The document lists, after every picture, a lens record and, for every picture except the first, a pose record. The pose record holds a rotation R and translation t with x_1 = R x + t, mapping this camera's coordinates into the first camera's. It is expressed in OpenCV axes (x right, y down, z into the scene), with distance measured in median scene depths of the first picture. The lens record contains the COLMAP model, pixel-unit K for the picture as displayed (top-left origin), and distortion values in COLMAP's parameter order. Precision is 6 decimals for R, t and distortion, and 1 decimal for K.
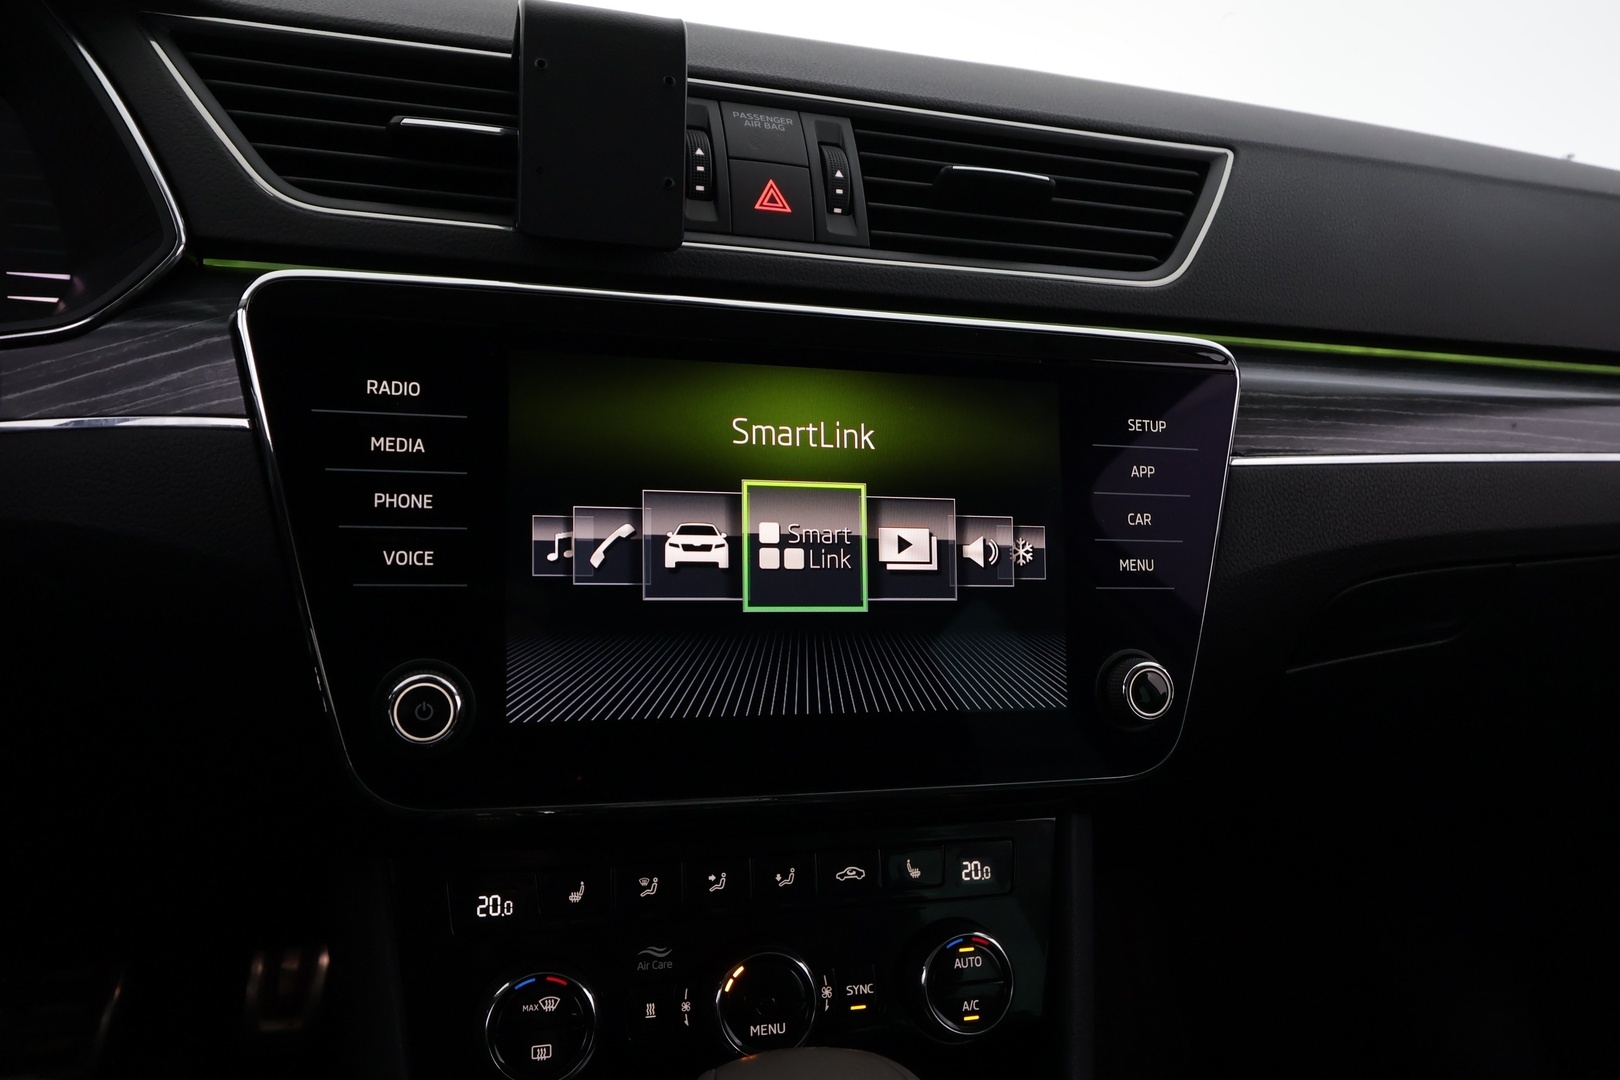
lens RADIAL K [[1273.2, 0, 813.6], [0, 1273.2, 542.0], [0, 0, 1]] dist [-0.000064, 0.001912]
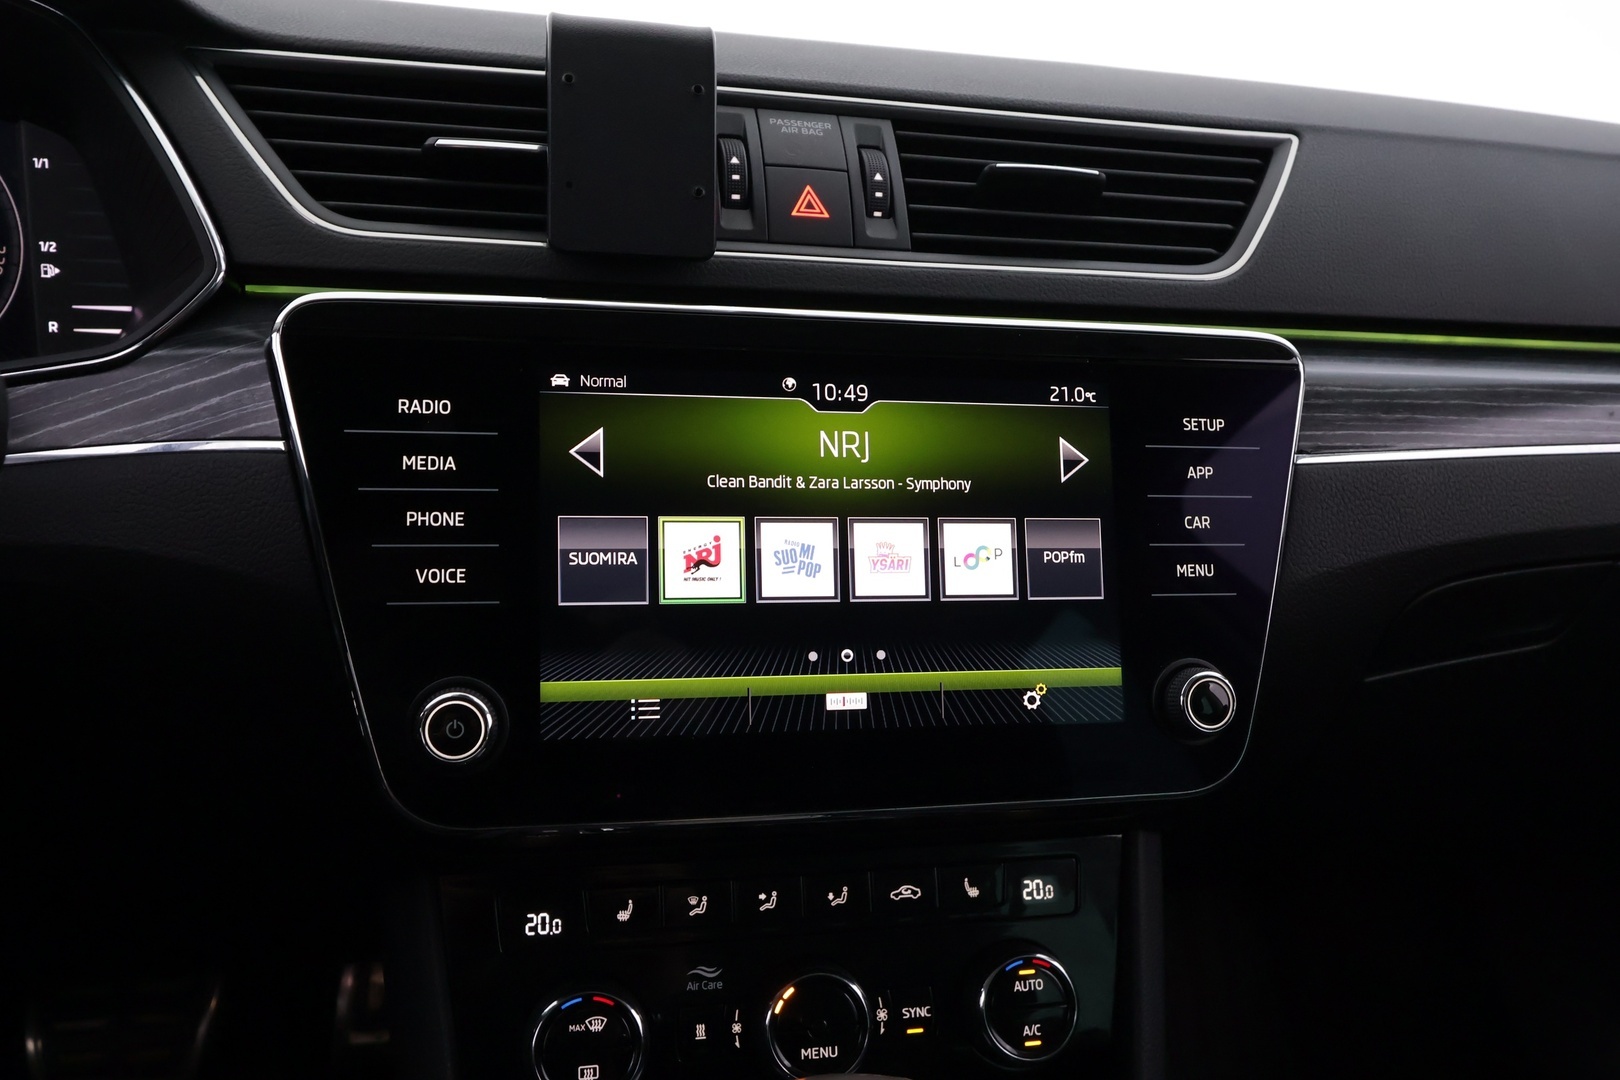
lens RADIAL K [[1273.2, 0, 808.4], [0, 1273.2, 538.9], [0, 0, 1]] dist [-0.000064, 0.001912]
pose [[0.996350, -0.019461, -0.083109, 0.043895], [0.018475, 0.999750, -0.012627, 0.001226], [0.083334, 0.011045, 0.996460, 0.022132]]
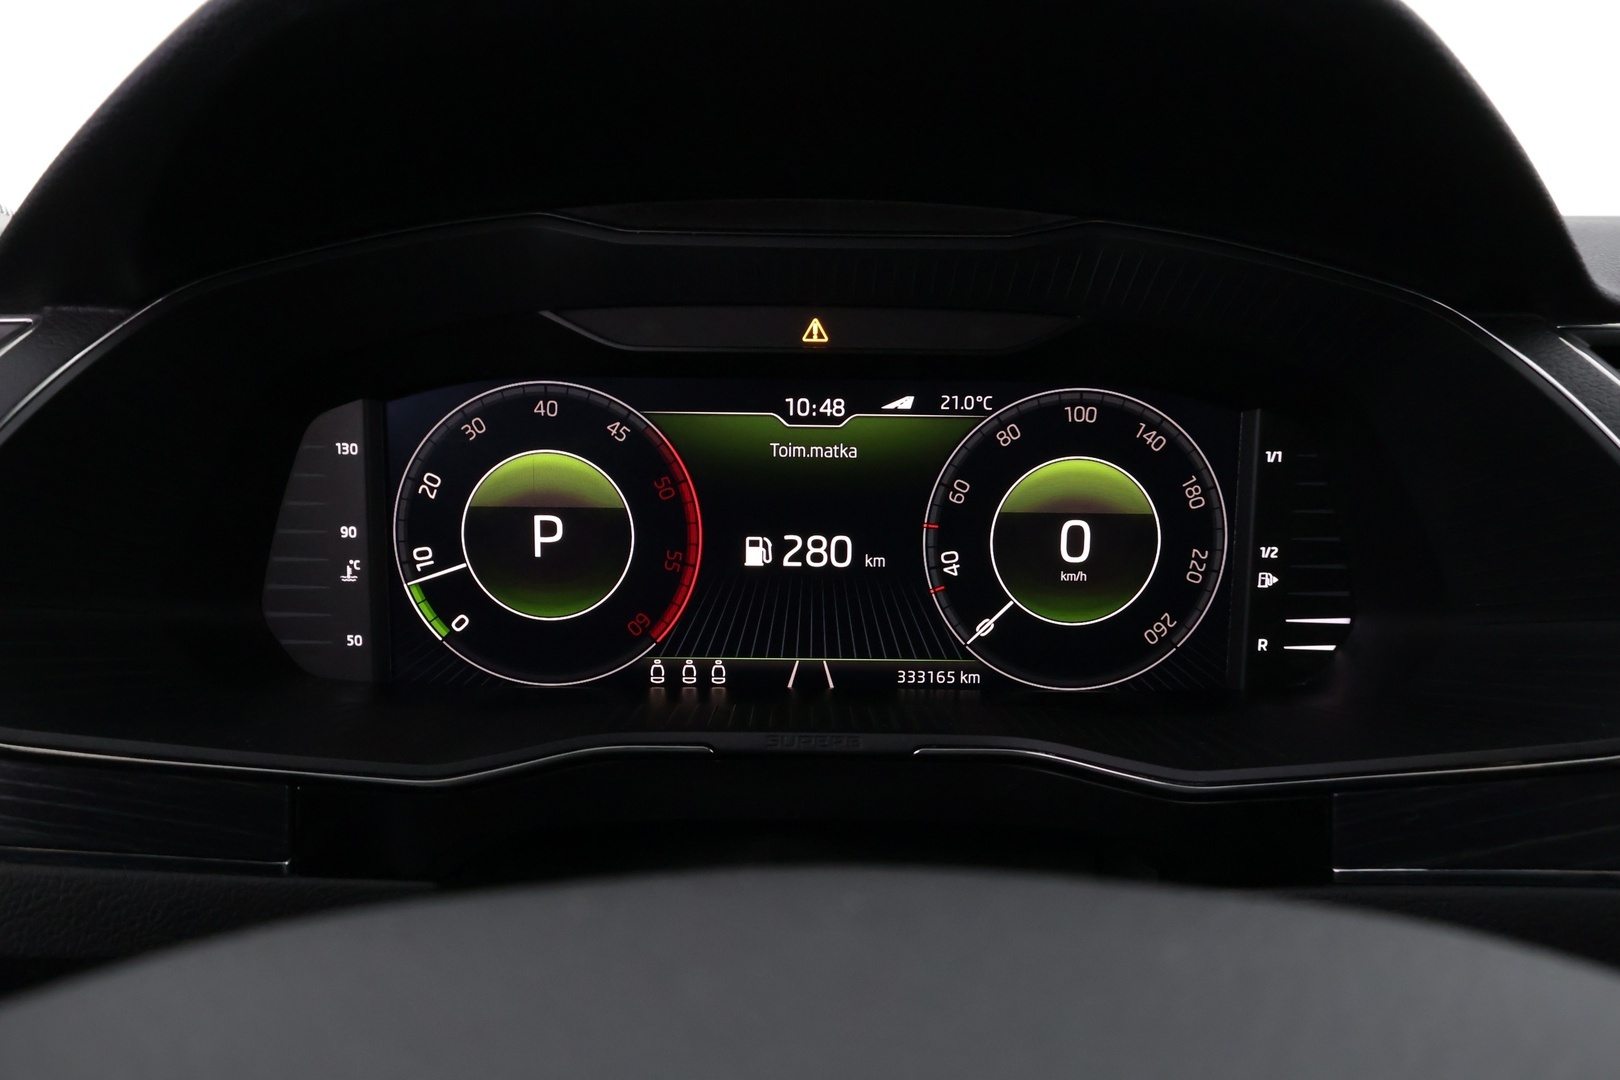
lens RADIAL K [[1282.9, 0, 798.3], [0, 1282.9, 532.4], [0, 0, 1]] dist [0.000847, 0.007571]
pose [[0.956711, -0.041534, -0.288061, -0.697118], [0.009987, 0.993867, -0.110132, -0.178318], [0.290869, 0.102487, 0.951258, 0.070138]]
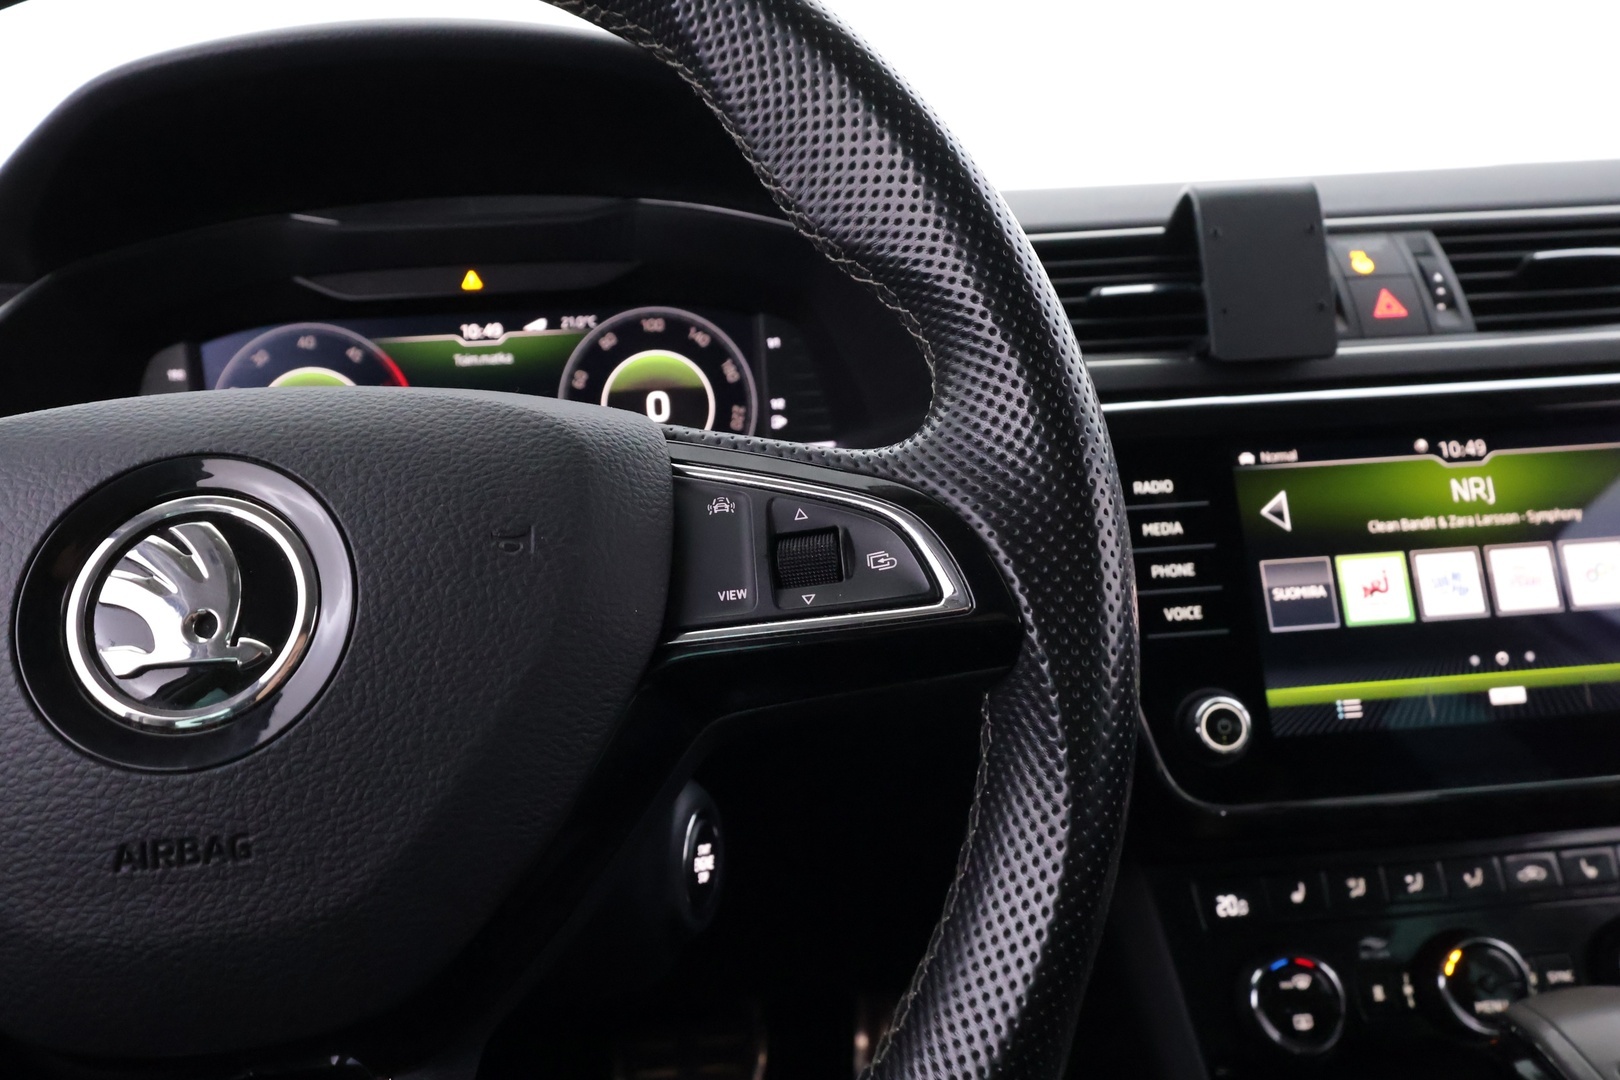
lens RADIAL K [[1282.9, 0, 805.3], [0, 1282.9, 536.3], [0, 0, 1]] dist [0.000847, 0.007571]
pose [[0.963021, -0.113818, -0.244205, -0.297662], [0.086682, 0.989084, -0.119160, 0.047667], [0.255101, 0.093585, 0.962375, -0.308083]]
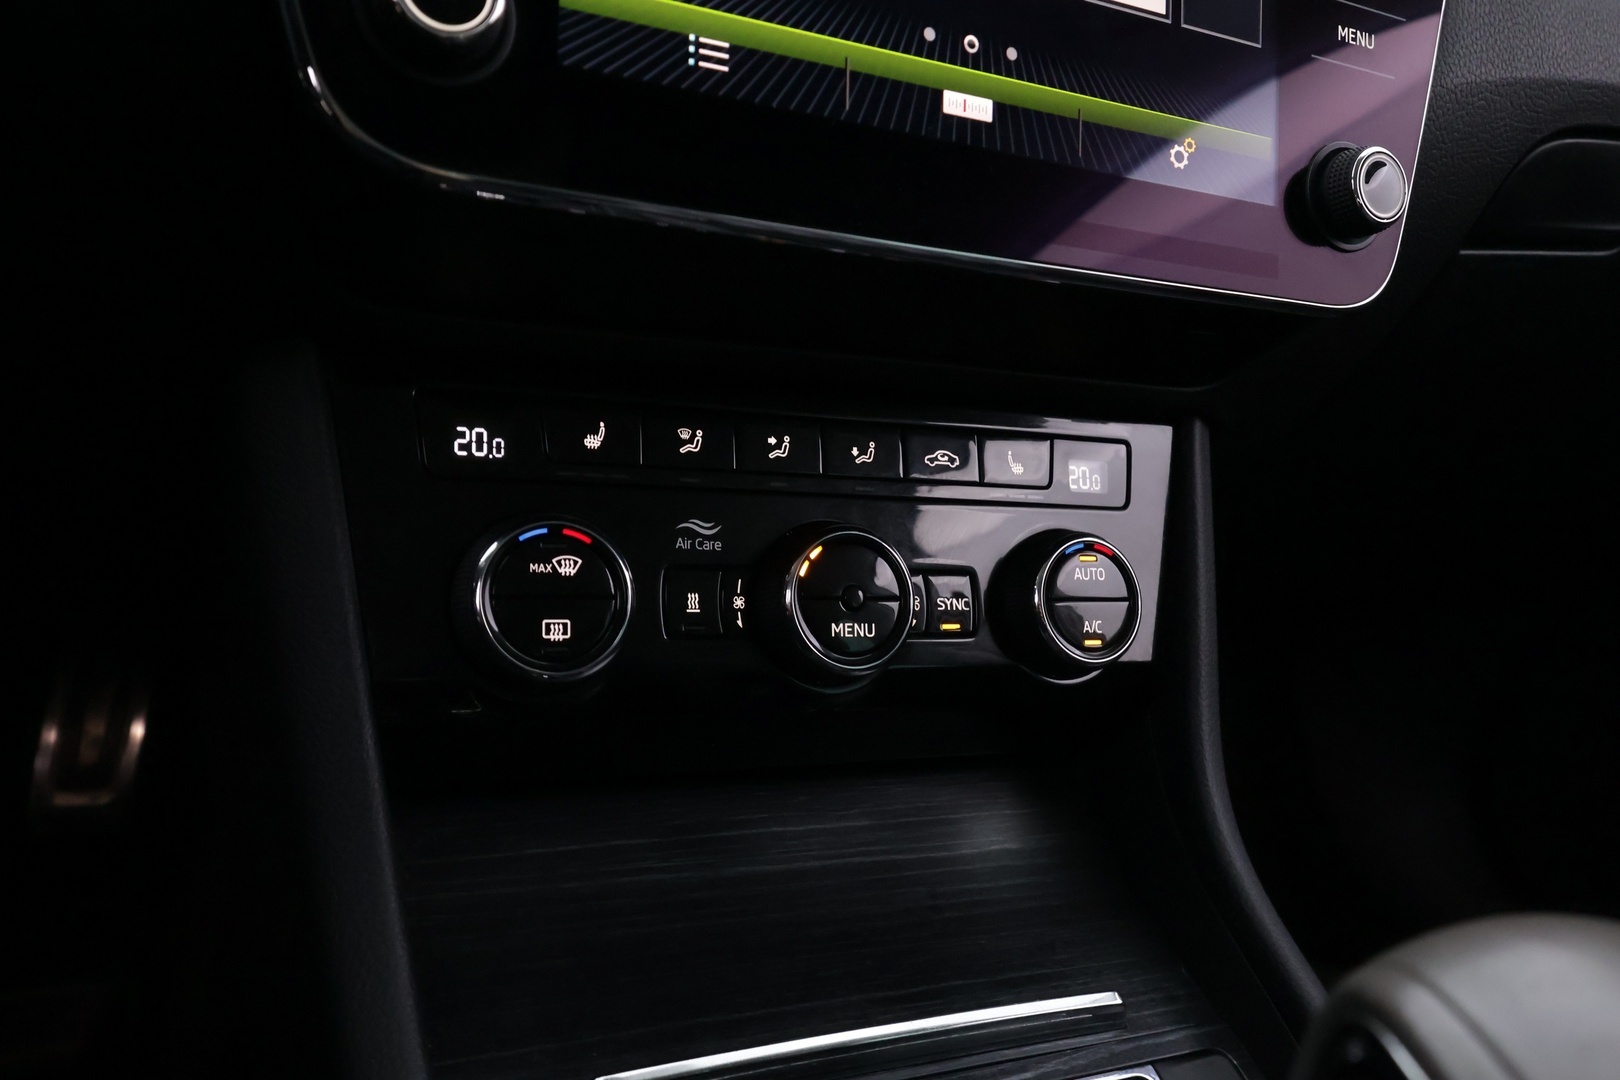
lens RADIAL K [[1282.9, 0, 818.5], [0, 1282.9, 536.3], [0, 0, 1]] dist [0.000847, 0.007571]
pose [[0.987906, 0.034646, 0.151136, -0.168188], [-0.043927, 0.997320, 0.058511, 0.282729], [-0.148704, -0.064442, 0.986780, 0.270135]]
